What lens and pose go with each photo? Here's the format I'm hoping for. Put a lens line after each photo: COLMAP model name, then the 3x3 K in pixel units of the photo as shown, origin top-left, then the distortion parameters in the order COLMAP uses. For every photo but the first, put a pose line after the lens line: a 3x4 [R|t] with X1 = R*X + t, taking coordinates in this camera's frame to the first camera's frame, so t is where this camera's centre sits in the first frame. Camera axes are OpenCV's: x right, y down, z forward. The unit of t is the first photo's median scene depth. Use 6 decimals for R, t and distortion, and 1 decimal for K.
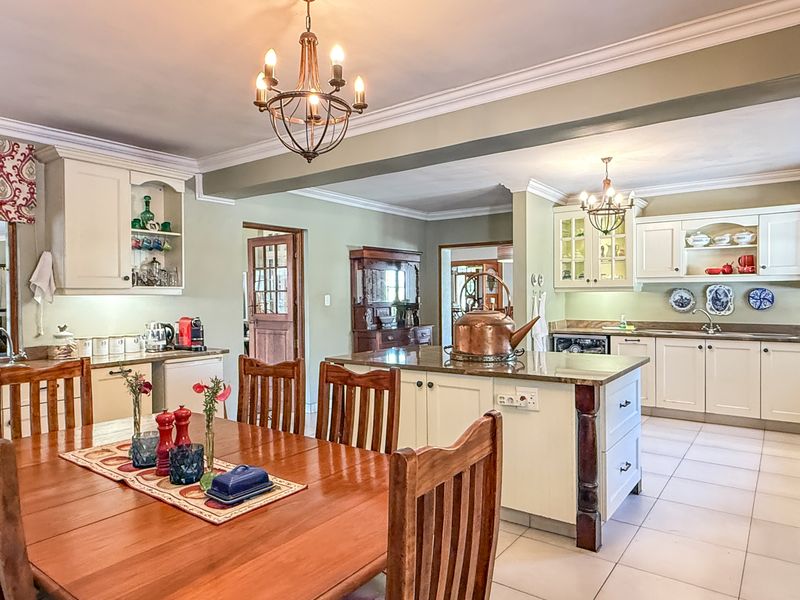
lens RADIAL K [[529.5, 0, 400.0], [0, 529.5, 300.0], [0, 0, 1]] dist [-0.000870, -0.004193]
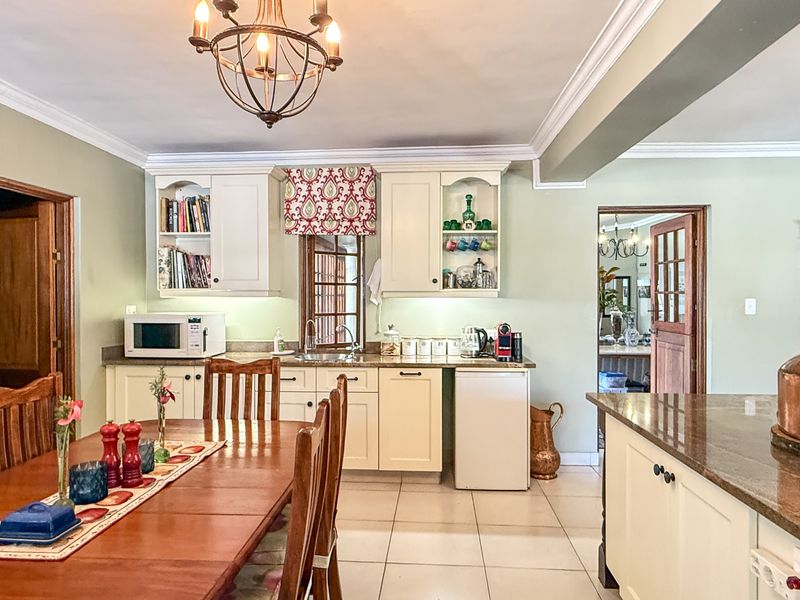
lens RADIAL K [[529.5, 0, 400.0], [0, 529.5, 300.0], [0, 0, 1]] dist [-0.000870, -0.004193]
pose [[0.532729, 0.013670, -0.846175, 0.284225], [-0.010755, 0.999898, 0.009382, -0.013220], [0.846217, 0.004102, 0.532822, 0.395729]]
